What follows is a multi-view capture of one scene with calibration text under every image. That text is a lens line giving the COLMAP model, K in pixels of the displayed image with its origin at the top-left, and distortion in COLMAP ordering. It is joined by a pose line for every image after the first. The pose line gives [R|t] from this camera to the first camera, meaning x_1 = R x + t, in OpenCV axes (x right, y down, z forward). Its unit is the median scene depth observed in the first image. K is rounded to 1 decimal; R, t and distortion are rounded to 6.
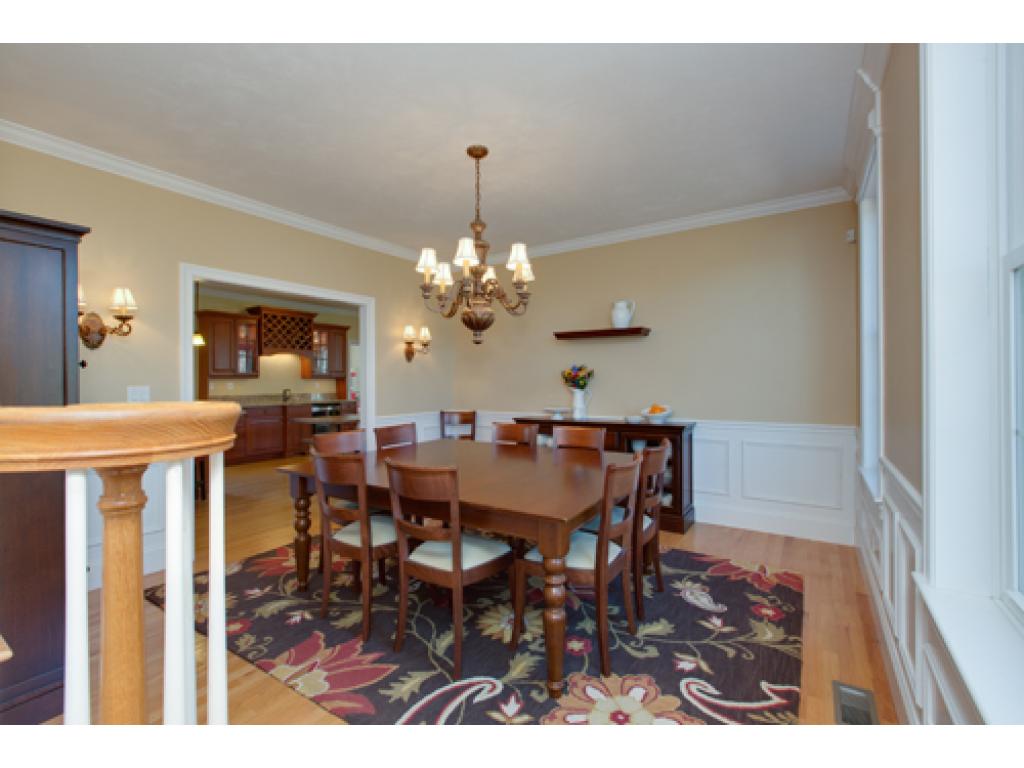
lens RADIAL K [[461.6, 0, 512.3], [0, 461.6, 381.9], [0, 0, 1]] dist [0.002569, -0.000039]
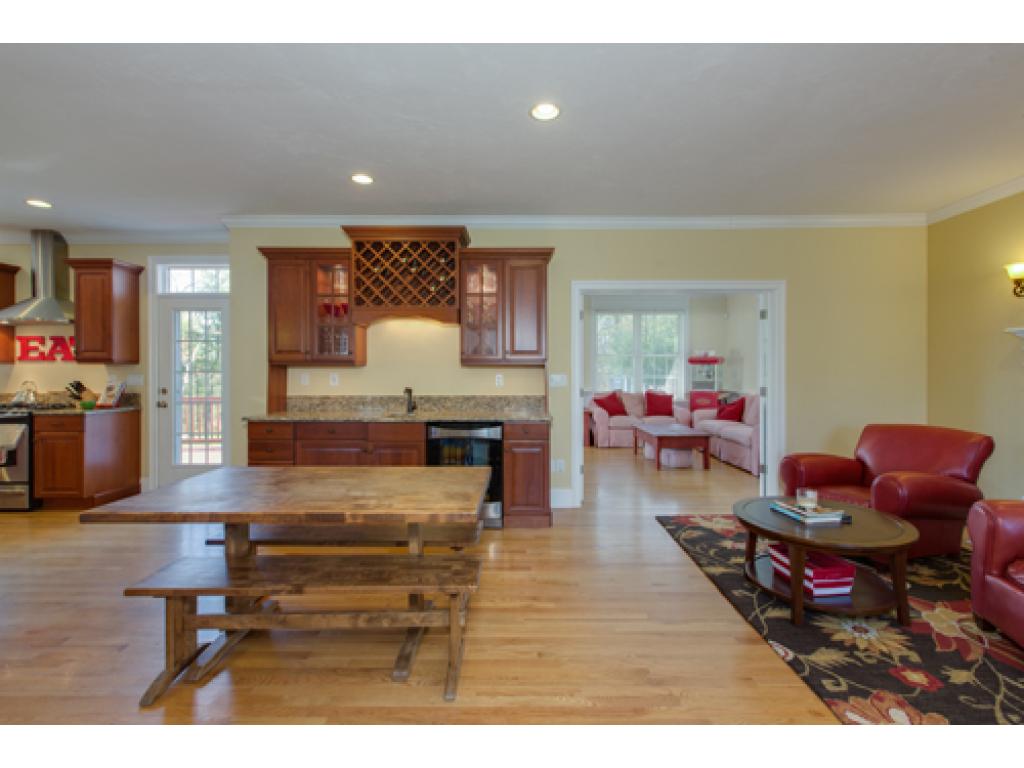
lens RADIAL K [[461.6, 0, 524.7], [0, 461.6, 376.7], [0, 0, 1]] dist [0.002569, -0.000039]
pose [[0.550258, 0.015370, -0.834853, 0.001877], [-0.004308, 0.999870, 0.015568, -0.004281], [0.834983, -0.004970, 0.550253, 0.820618]]
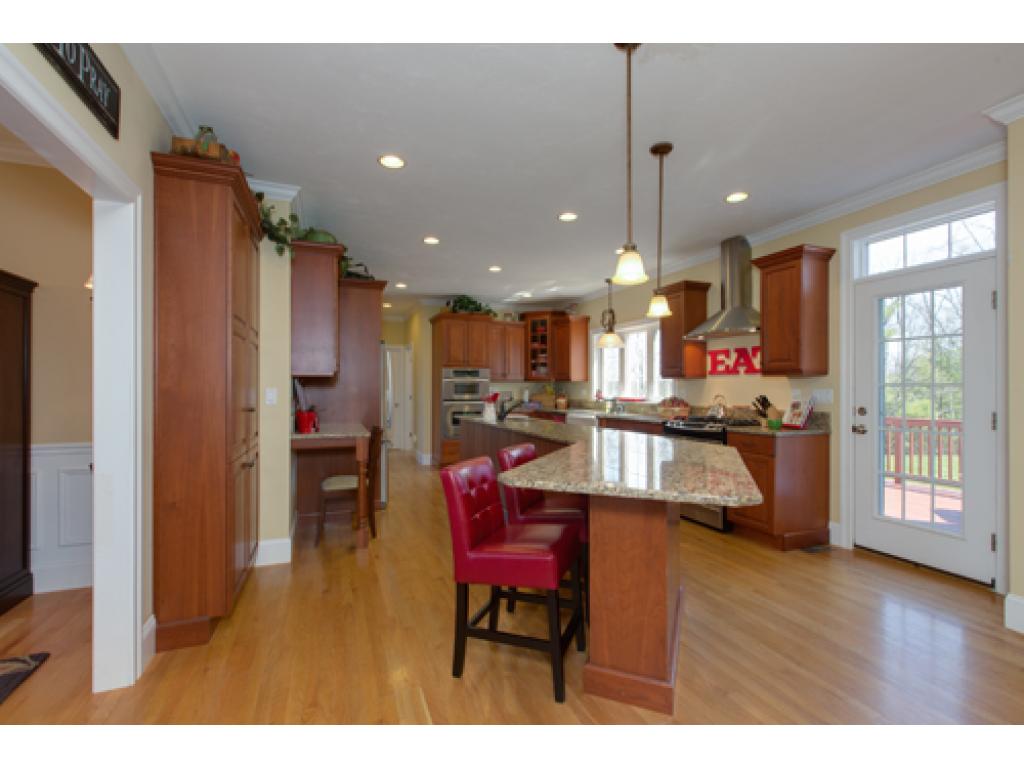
lens RADIAL K [[461.6, 0, 512.5], [0, 461.6, 386.3], [0, 0, 1]] dist [0.002569, -0.000039]
pose [[-0.566886, 0.005289, -0.823779, -0.210044], [0.004540, 0.999984, 0.003296, -0.000722], [0.823784, -0.001871, -0.566901, 0.734379]]
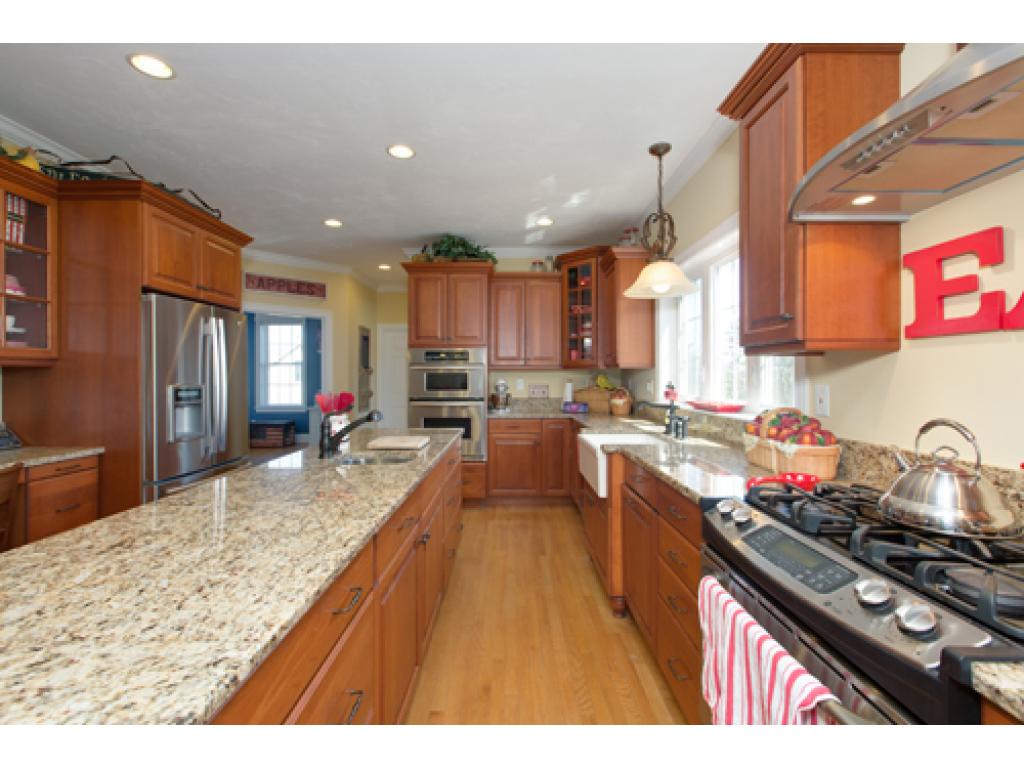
lens RADIAL K [[461.6, 0, 507.1], [0, 461.6, 377.3], [0, 0, 1]] dist [0.002569, -0.000039]
pose [[-0.839909, 0.011807, -0.542599, -0.649511], [0.010576, 0.999930, 0.005388, -0.000841], [0.542624, -0.001214, -0.839975, 0.664676]]
